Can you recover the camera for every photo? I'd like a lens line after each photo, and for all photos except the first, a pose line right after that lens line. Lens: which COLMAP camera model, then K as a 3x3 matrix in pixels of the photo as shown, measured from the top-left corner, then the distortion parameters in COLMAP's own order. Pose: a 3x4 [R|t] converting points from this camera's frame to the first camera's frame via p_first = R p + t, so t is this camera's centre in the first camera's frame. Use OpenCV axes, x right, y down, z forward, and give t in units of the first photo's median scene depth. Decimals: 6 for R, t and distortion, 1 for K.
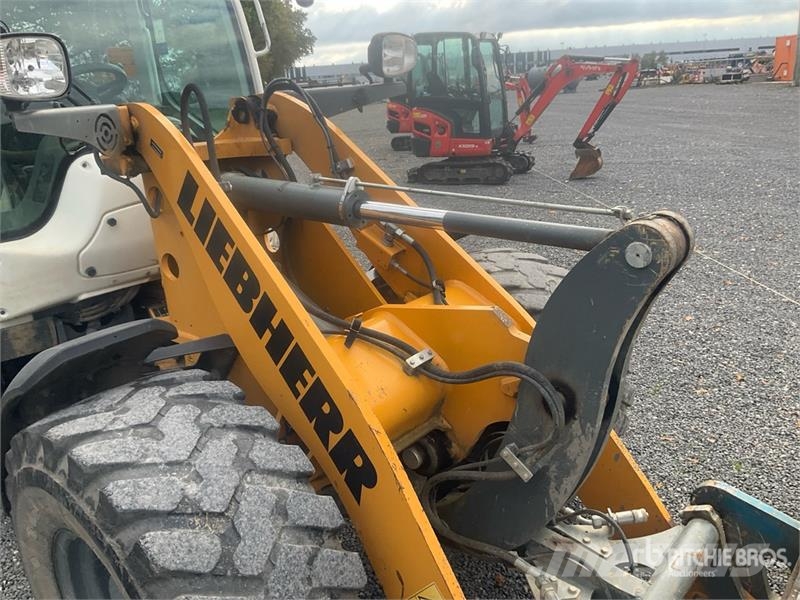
lens RADIAL K [[659.2, 0, 400.9], [0, 659.2, 289.8], [0, 0, 1]] dist [0.047023, -0.106392]
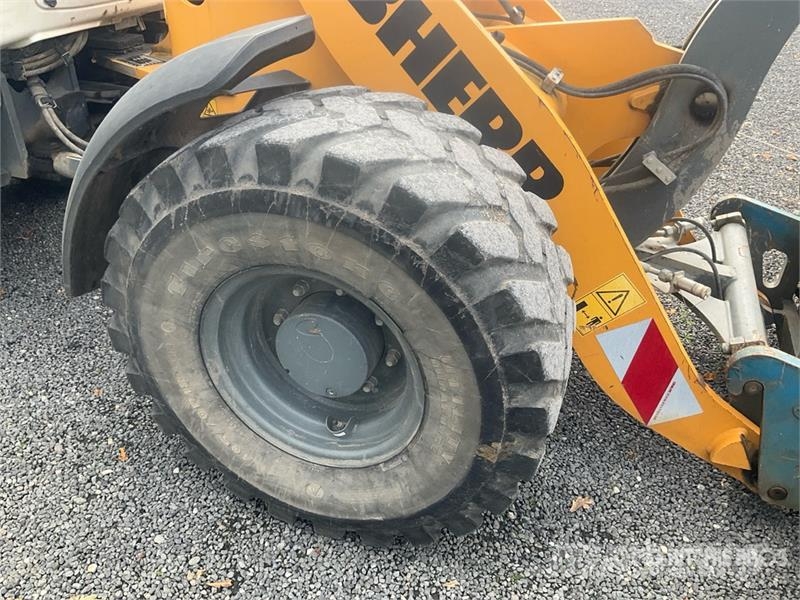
lens RADIAL K [[657.5, 0, 400.0], [0, 657.5, 300.0], [0, 0, 1]] dist [0.062292, -0.120787]
pose [[0.926053, -0.119498, 0.357975, -0.558811], [0.024081, 0.965324, 0.259943, 0.160063], [-0.376625, -0.232101, 0.896818, 0.130191]]
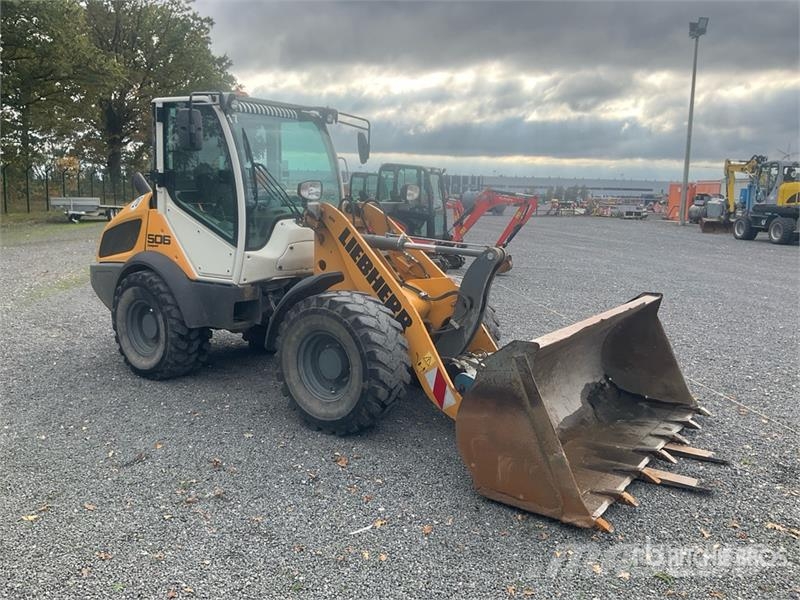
lens RADIAL K [[659.2, 0, 400.9], [0, 659.2, 289.8], [0, 0, 1]] dist [0.047023, -0.106392]
pose [[0.991962, 0.076411, 0.100857, -0.369990], [-0.059404, 0.985003, -0.161990, 0.564721], [-0.111722, 0.154697, 0.981625, -1.888930]]
